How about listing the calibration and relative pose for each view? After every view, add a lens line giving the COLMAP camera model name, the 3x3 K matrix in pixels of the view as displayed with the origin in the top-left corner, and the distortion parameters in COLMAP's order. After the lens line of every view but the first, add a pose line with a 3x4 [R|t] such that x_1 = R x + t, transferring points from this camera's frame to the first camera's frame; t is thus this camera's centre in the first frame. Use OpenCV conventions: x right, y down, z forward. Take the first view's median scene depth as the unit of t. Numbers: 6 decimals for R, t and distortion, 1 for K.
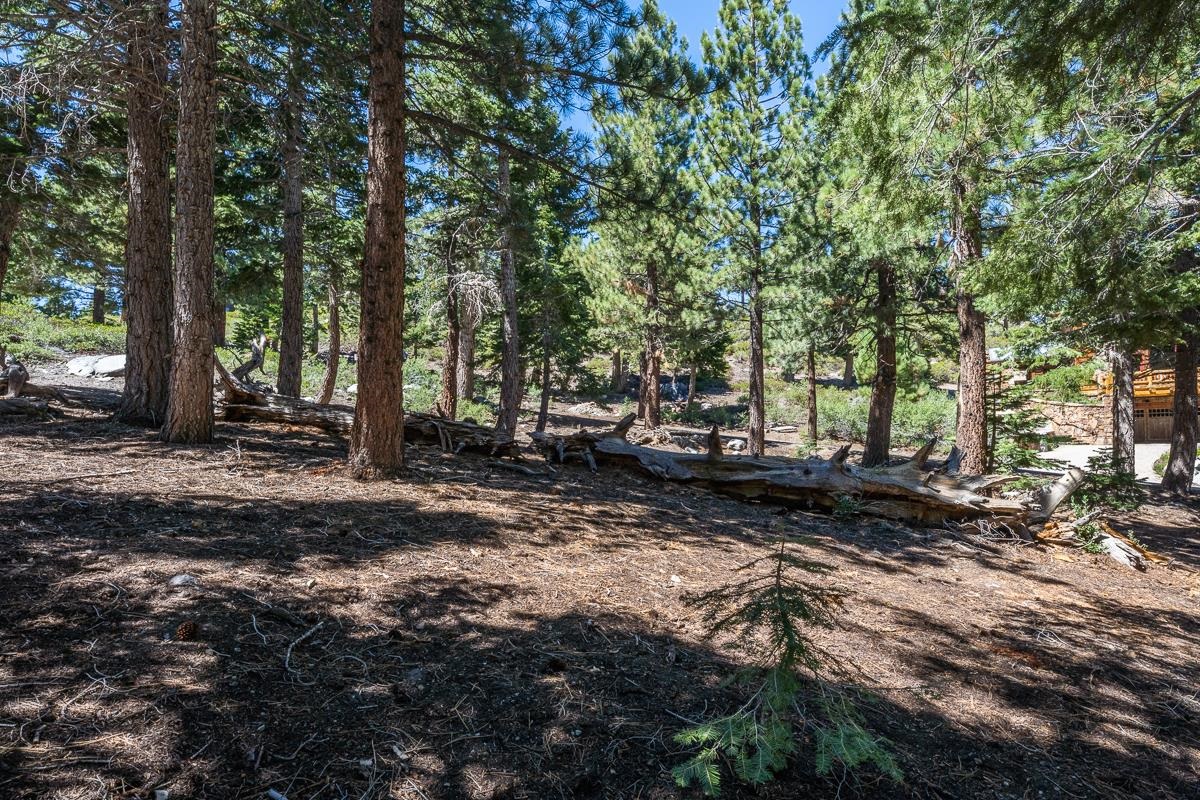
lens RADIAL K [[625.0, 0, 591.8], [0, 625.0, 405.6], [0, 0, 1]] dist [-0.003800, 0.000128]
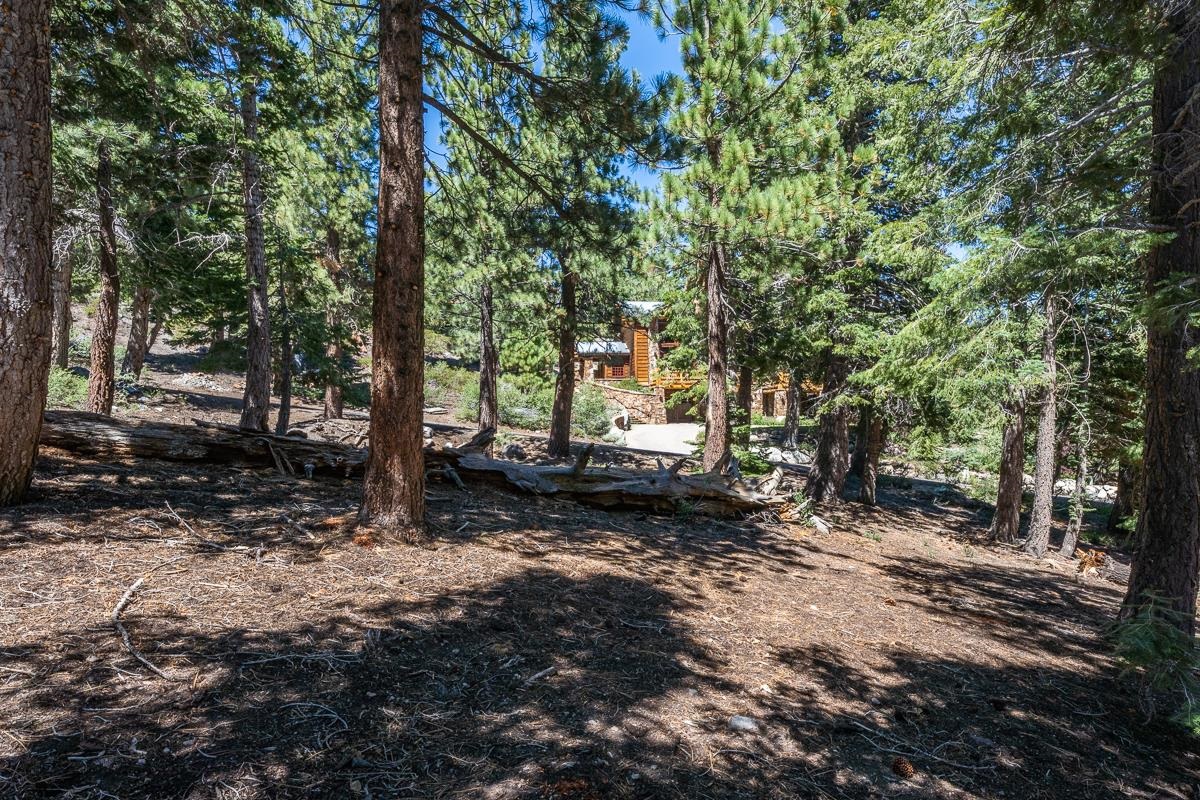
lens RADIAL K [[625.0, 0, 591.1], [0, 625.0, 397.4], [0, 0, 1]] dist [-0.003800, 0.000128]
pose [[0.796265, 0.023951, 0.604474, -0.439427], [-0.044956, 0.998796, 0.019644, -0.066505], [-0.603275, -0.042816, 0.796383, 0.128021]]
